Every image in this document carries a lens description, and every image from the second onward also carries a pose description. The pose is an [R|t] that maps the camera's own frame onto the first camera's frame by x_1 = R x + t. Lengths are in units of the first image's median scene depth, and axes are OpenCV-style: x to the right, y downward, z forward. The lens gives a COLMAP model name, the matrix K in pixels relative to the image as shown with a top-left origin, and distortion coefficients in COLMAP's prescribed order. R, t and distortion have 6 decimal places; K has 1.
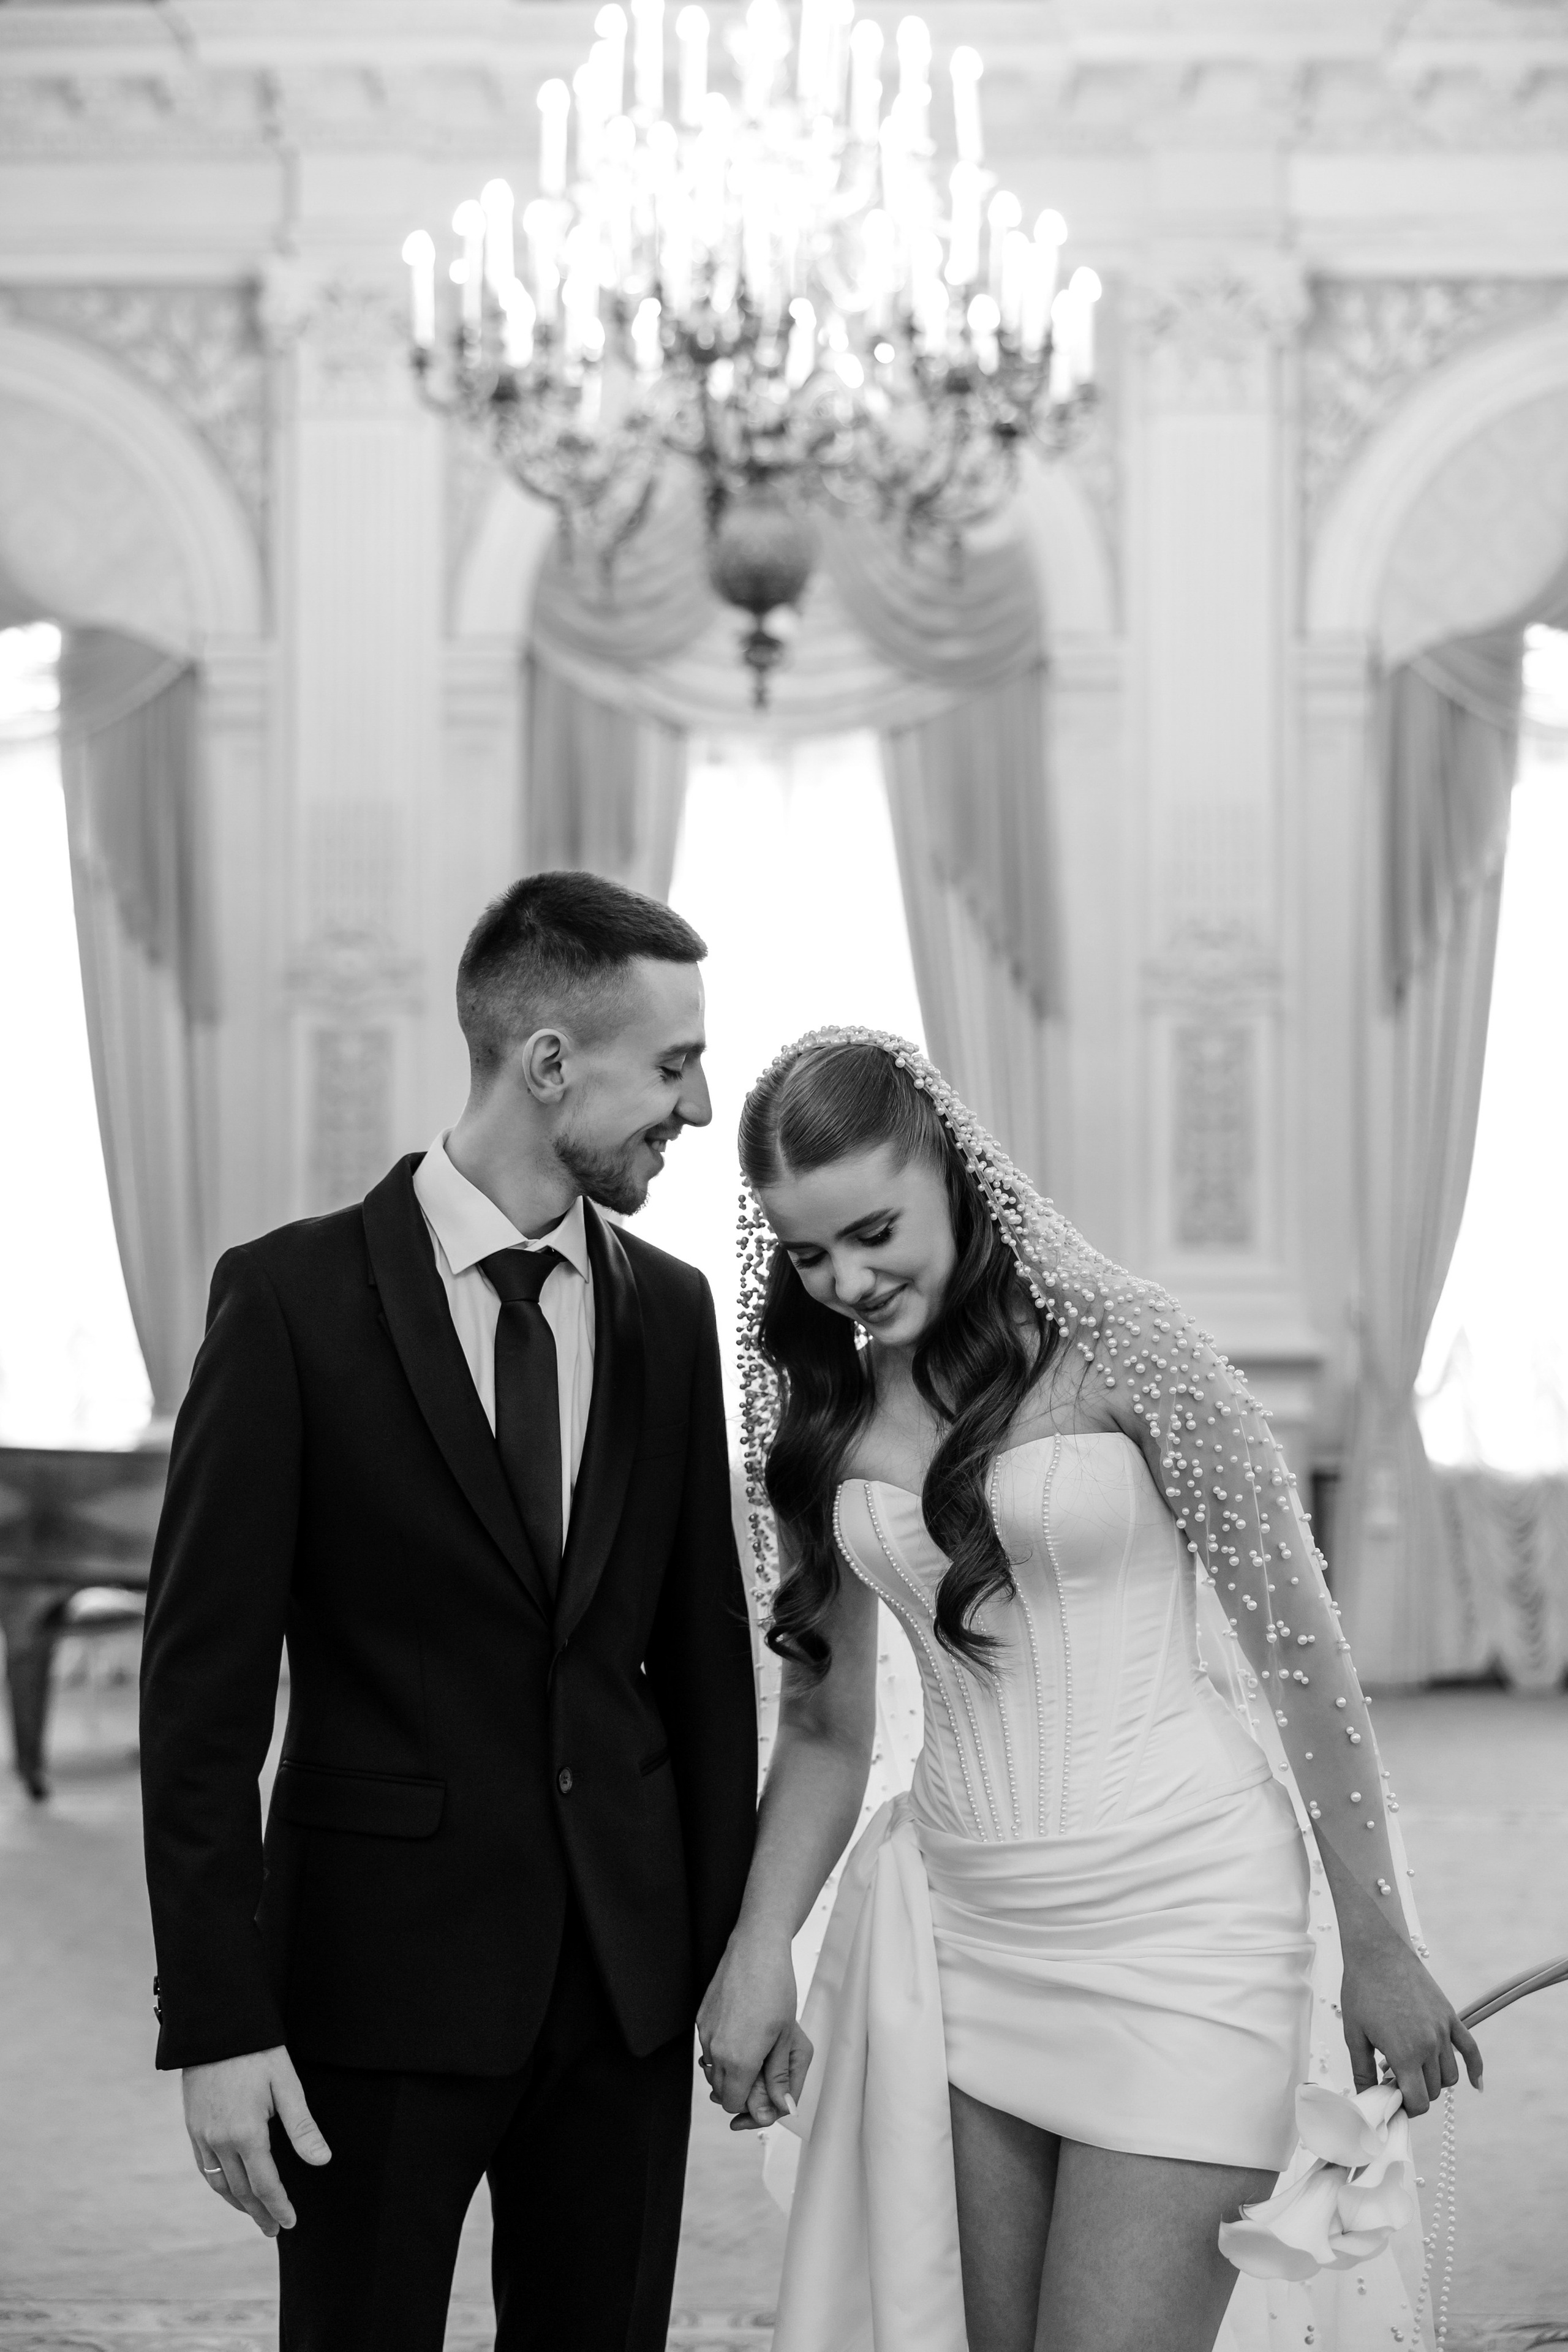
lens RADIAL K [[3039.7, 0, 775.3], [0, 3039.7, 1197.6], [0, 0, 1]] dist [0.011914, -0.008990]
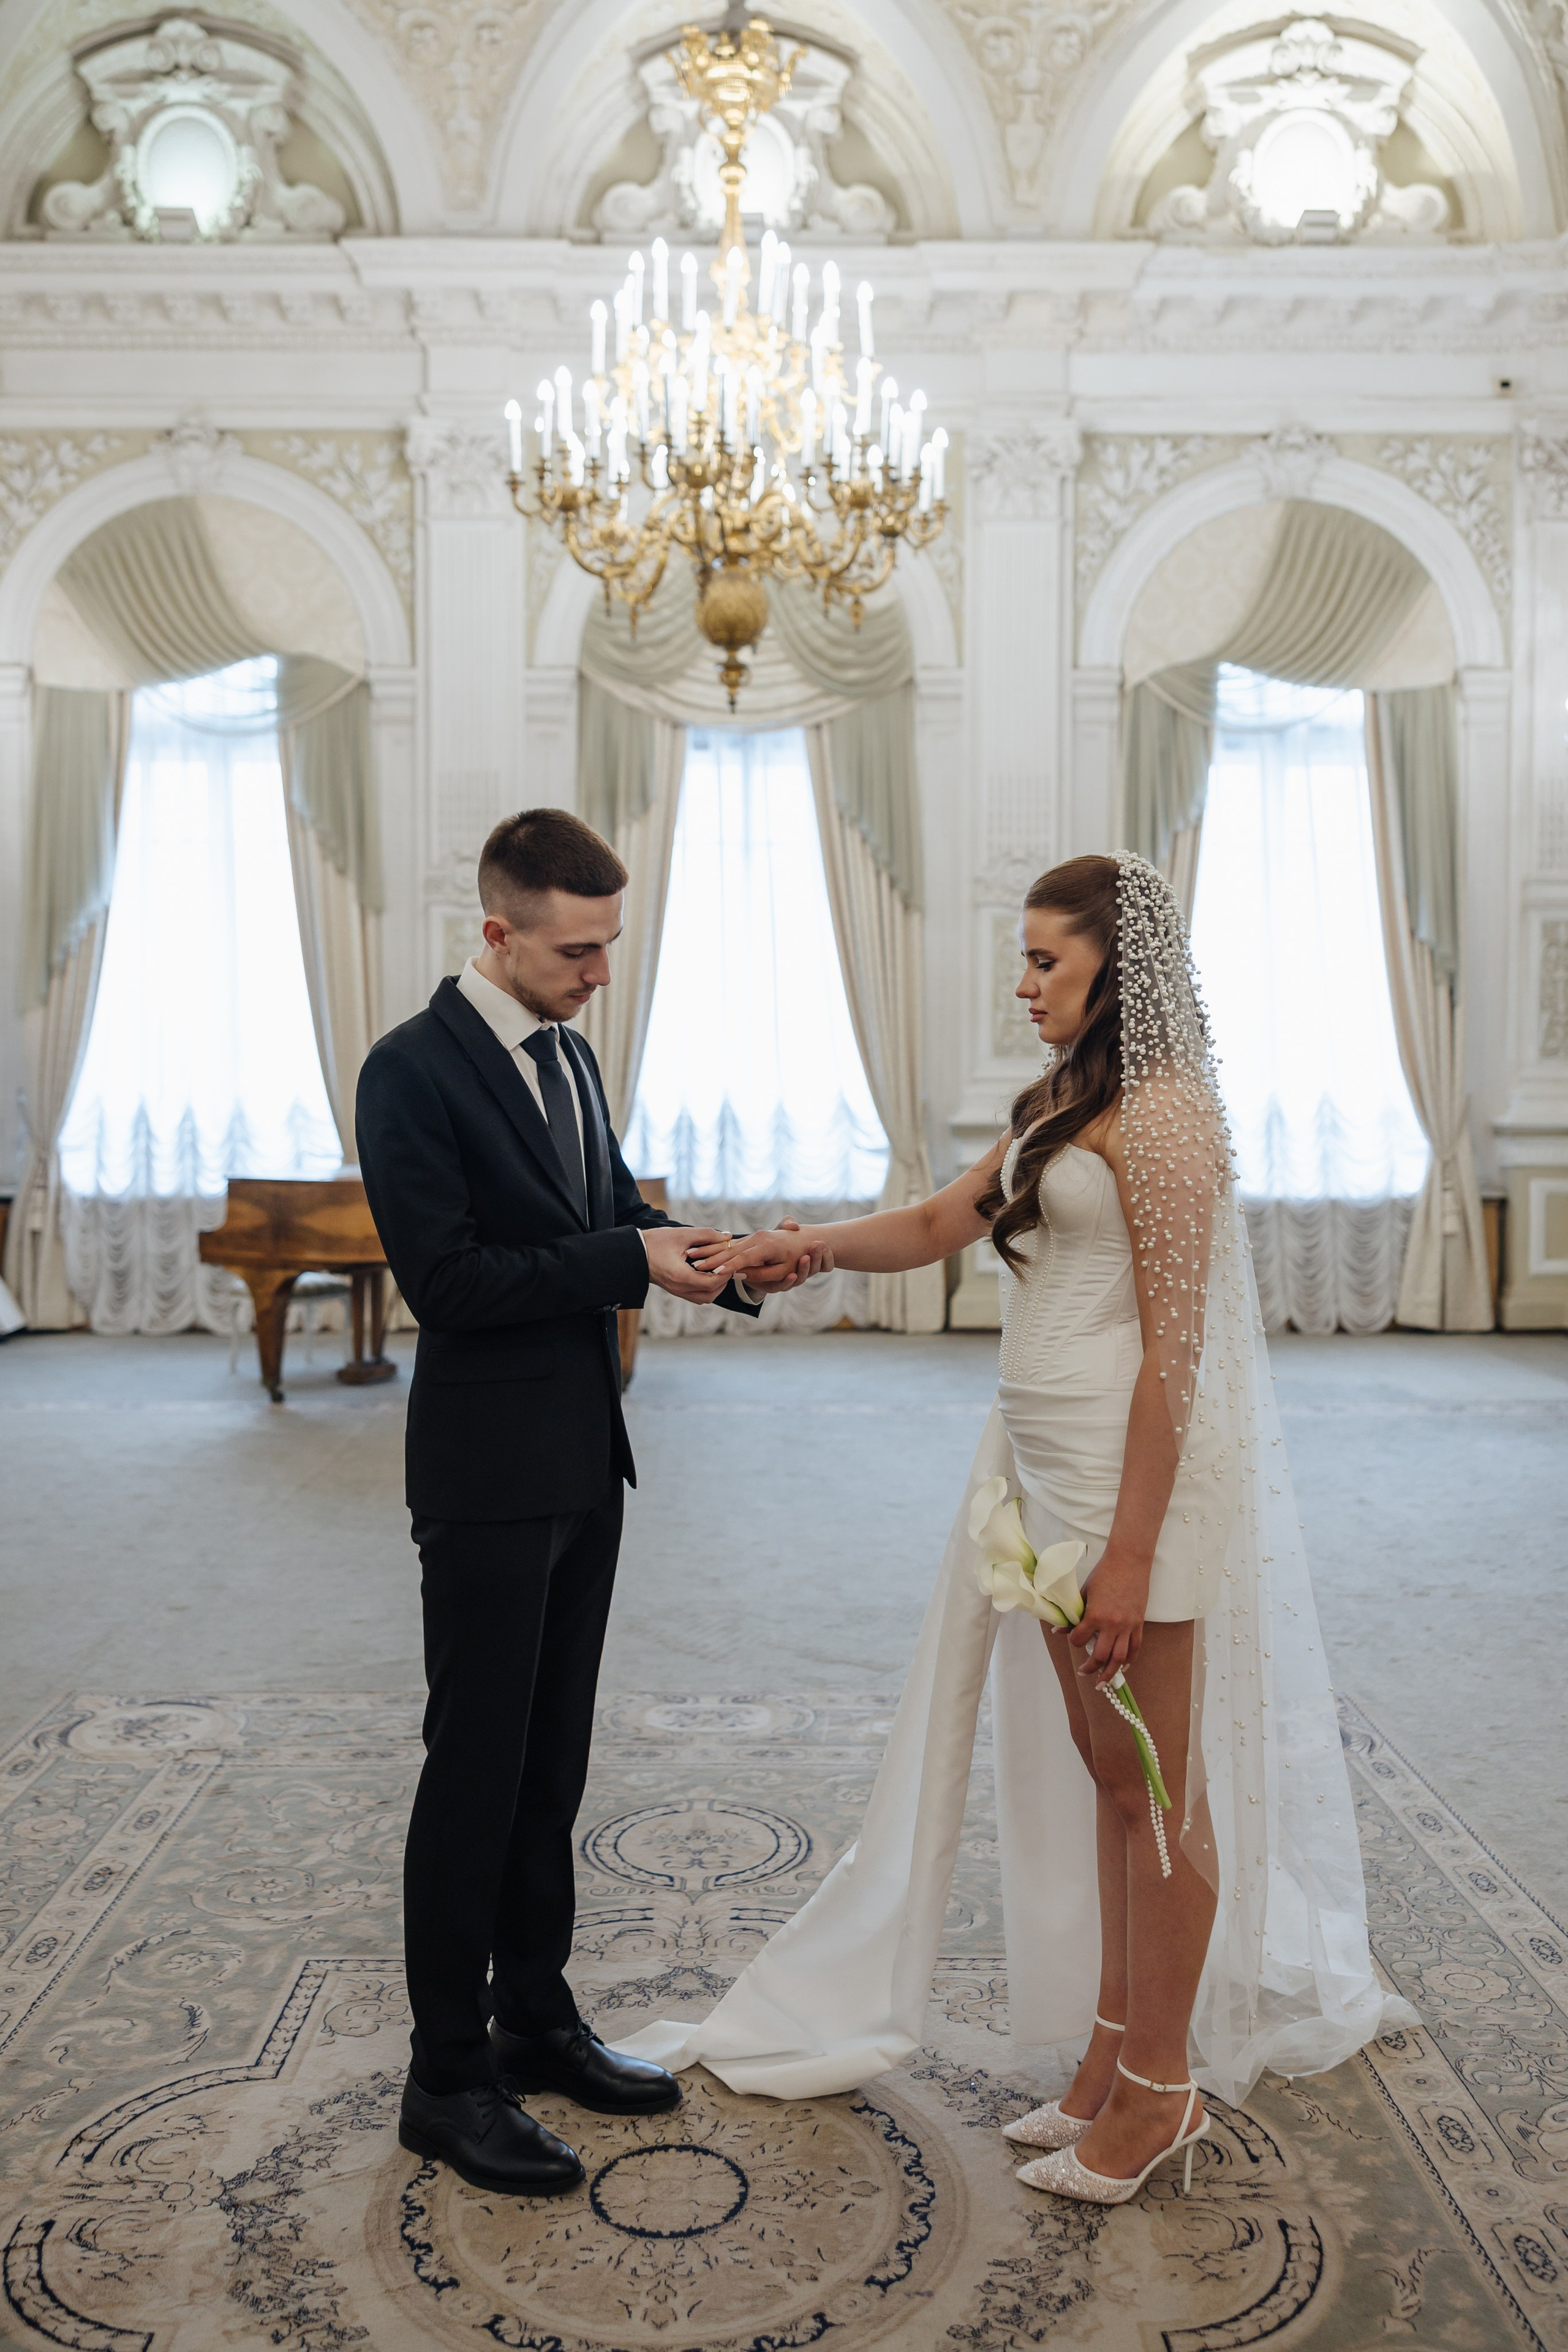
lens RADIAL K [[1953.0, 0, 778.3], [0, 1953.0, 1137.9], [0, 0, 1]] dist [0.013496, -0.007846]
pose [[0.999738, 0.000095, 0.022904, -0.003720], [-0.001305, 0.998604, 0.052809, 0.005528], [-0.022867, -0.052825, 0.998342, -0.017101]]
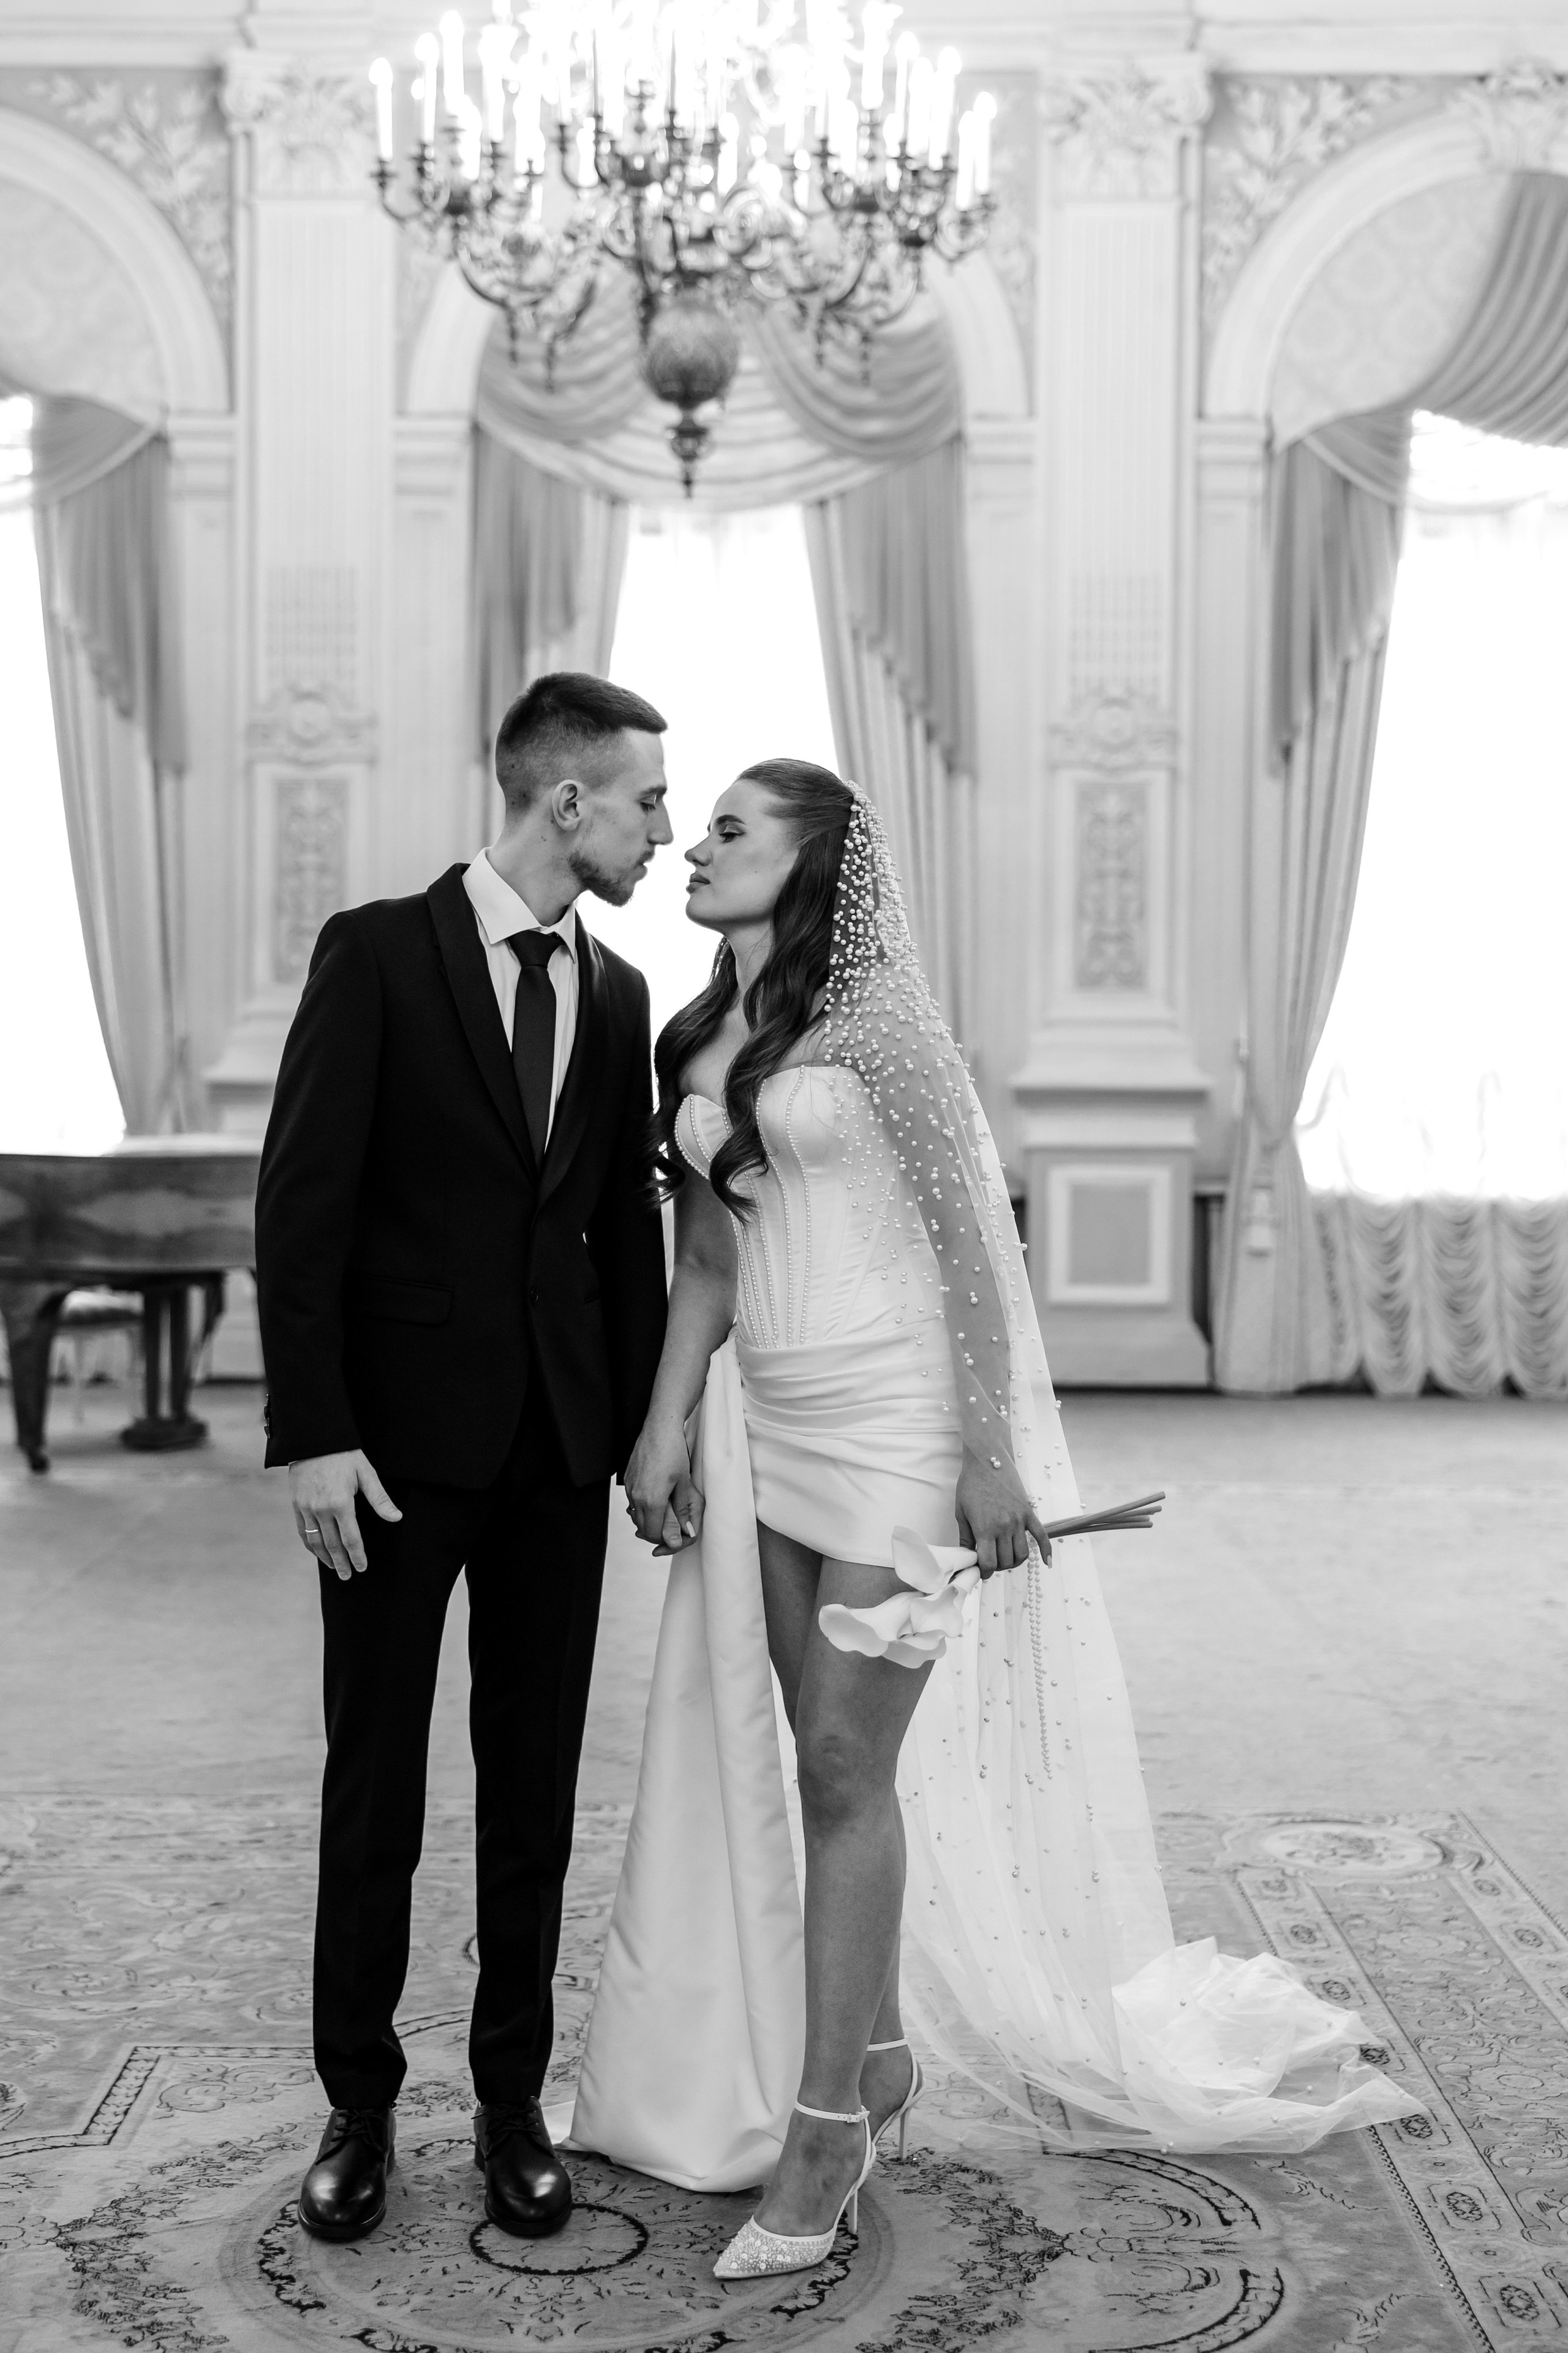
lens RADIAL K [[3155.2, 0, 745.6], [0, 3155.2, 1149.3], [0, 0, 1]] dist [0.013633, 0.000911]
pose [[0.999951, 0.006034, 0.007830, 0.007473], [-0.006488, 0.998219, 0.059310, 0.008798], [-0.007458, -0.059358, 0.998209, -0.144648]]
